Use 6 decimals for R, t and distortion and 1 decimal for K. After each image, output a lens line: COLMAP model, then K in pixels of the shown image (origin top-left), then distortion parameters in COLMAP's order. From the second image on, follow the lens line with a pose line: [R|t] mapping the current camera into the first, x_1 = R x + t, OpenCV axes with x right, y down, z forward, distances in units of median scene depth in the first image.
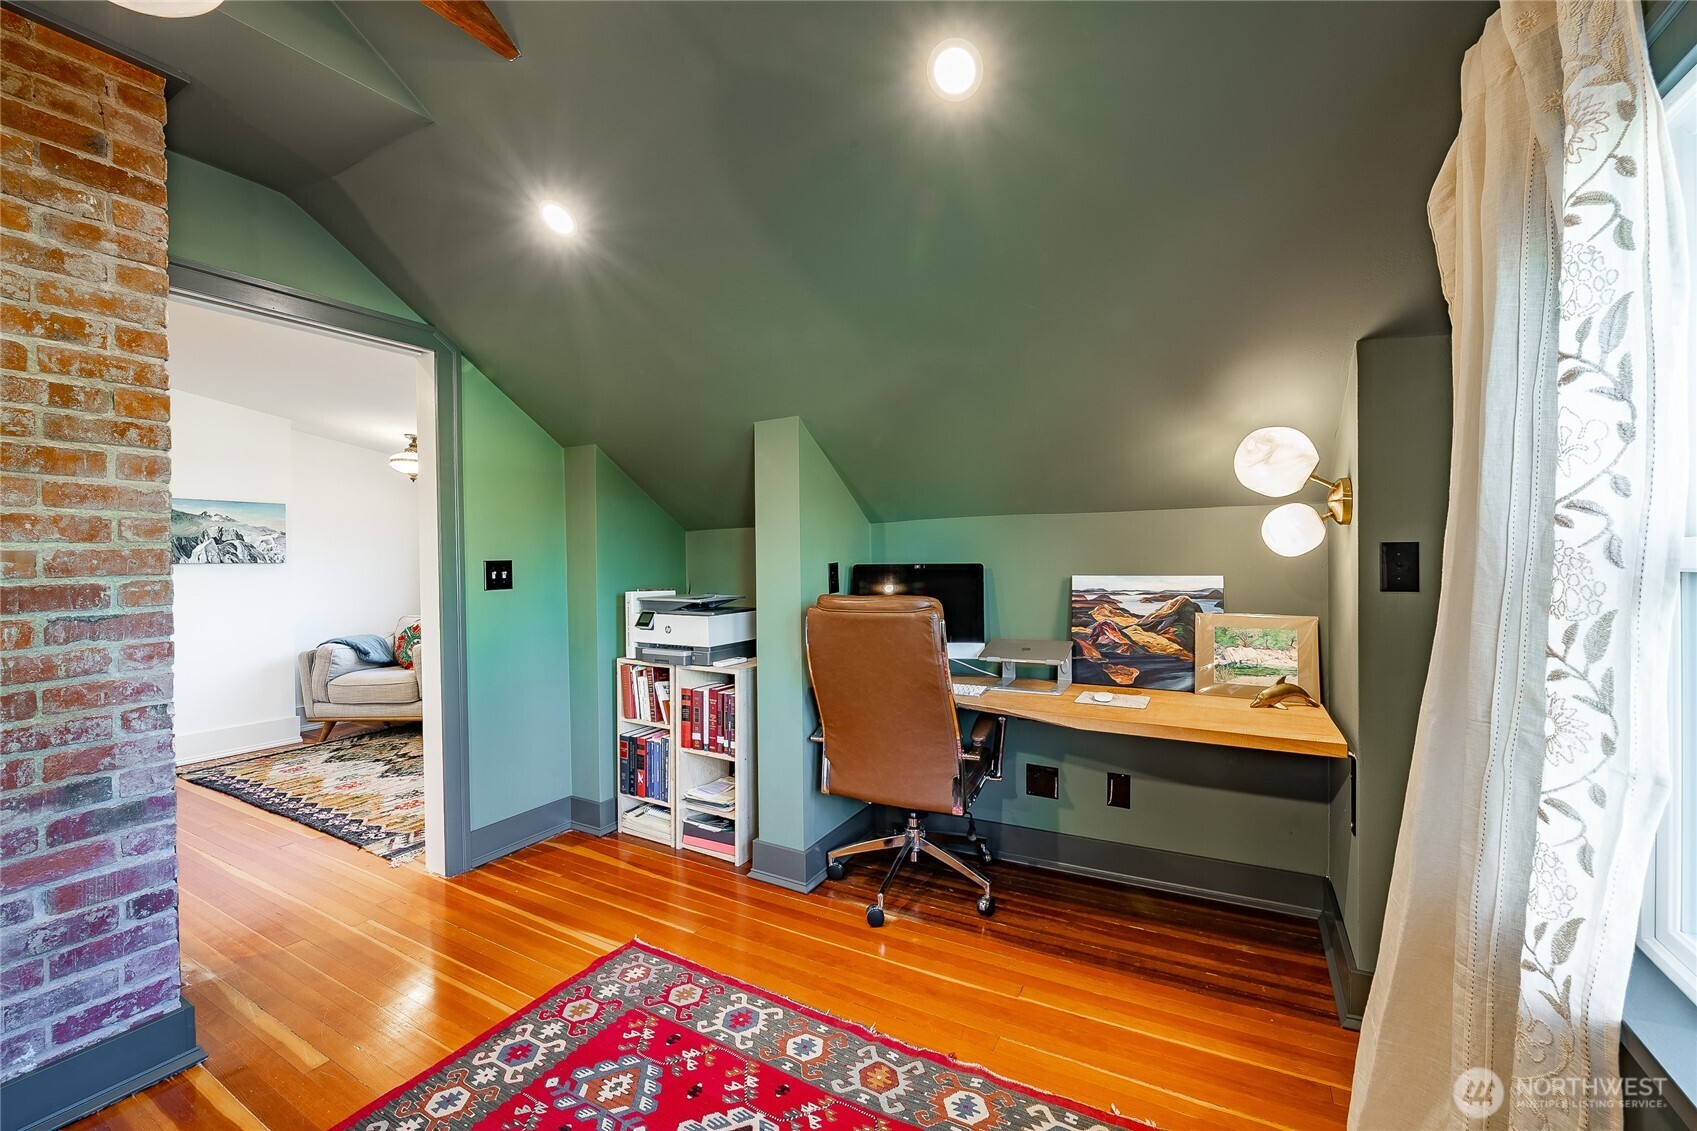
lens RADIAL K [[685.1, 0, 847.7], [0, 685.1, 569.8], [0, 0, 1]] dist [0.000495, 0.000045]
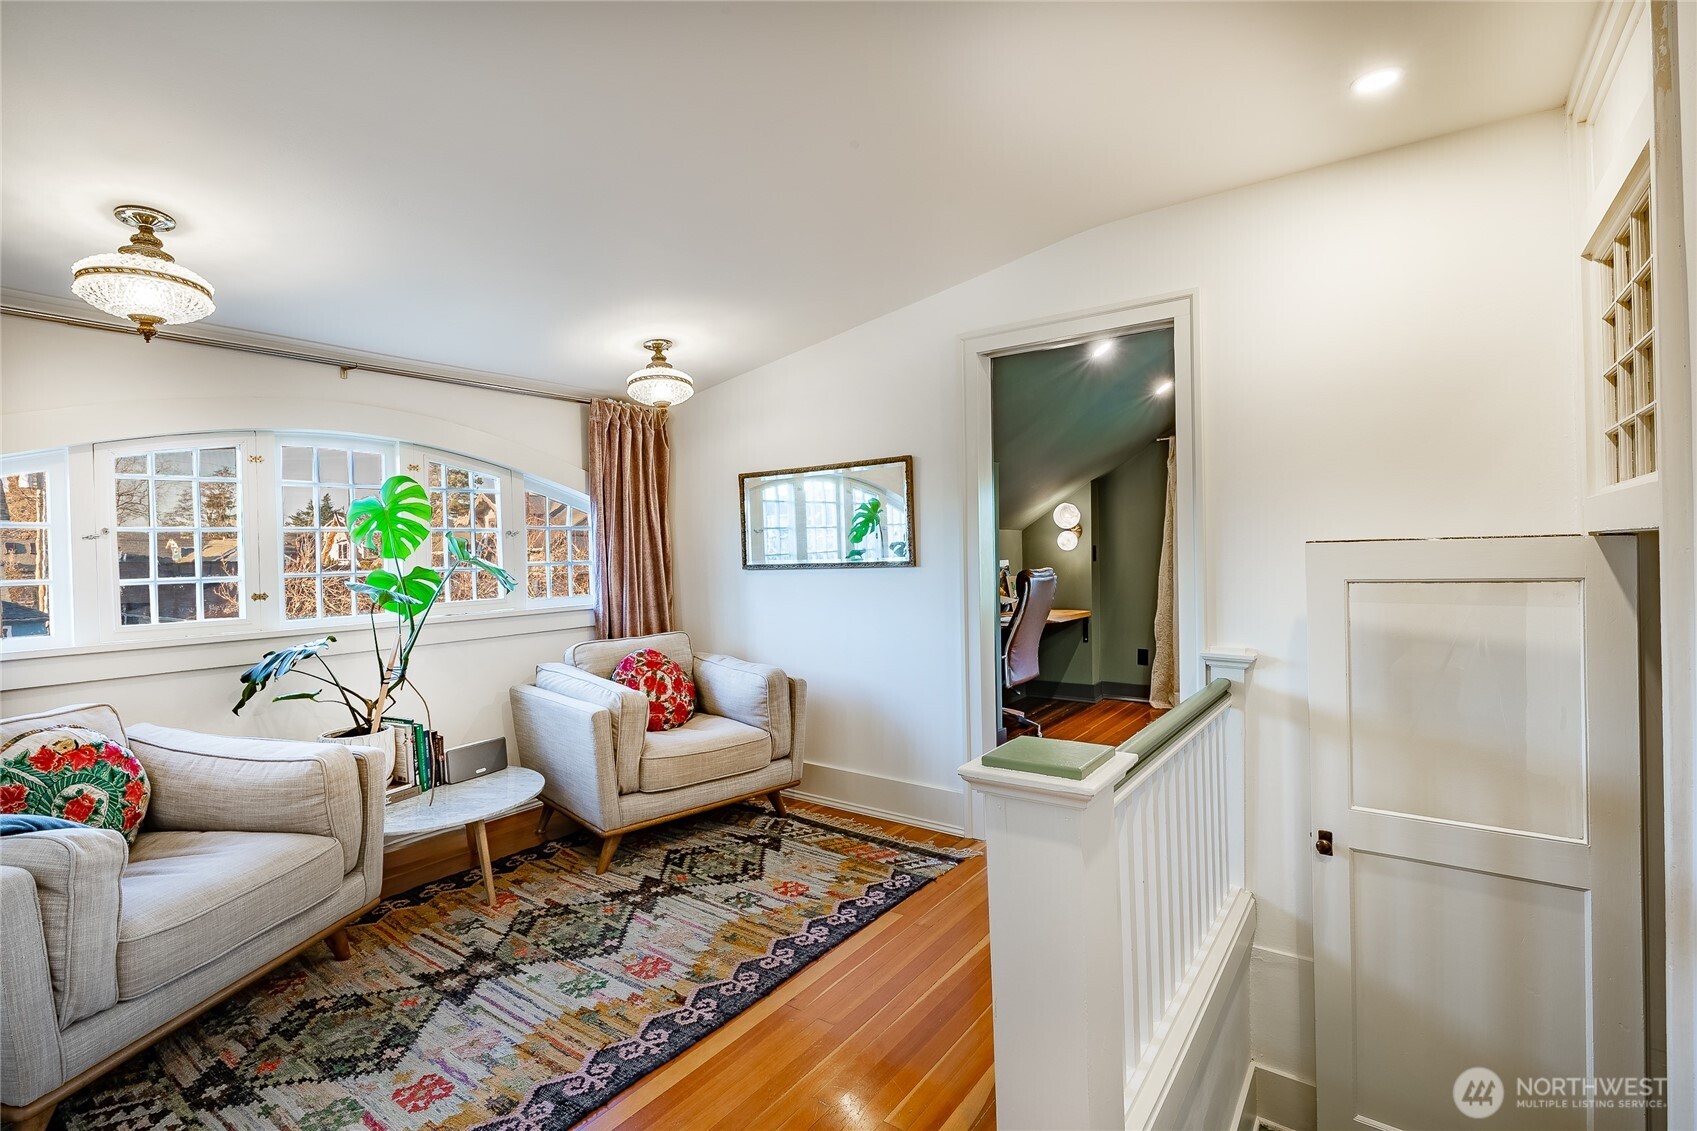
lens RADIAL K [[788.9, 0, 846.9], [0, 788.9, 564.6], [0, 0, 1]] dist [0.000355, -0.000003]
pose [[0.104632, -0.001321, 0.994510, -1.472681], [0.033916, 0.999422, -0.002241, 0.007549], [-0.993933, 0.033964, 0.104616, 0.855946]]
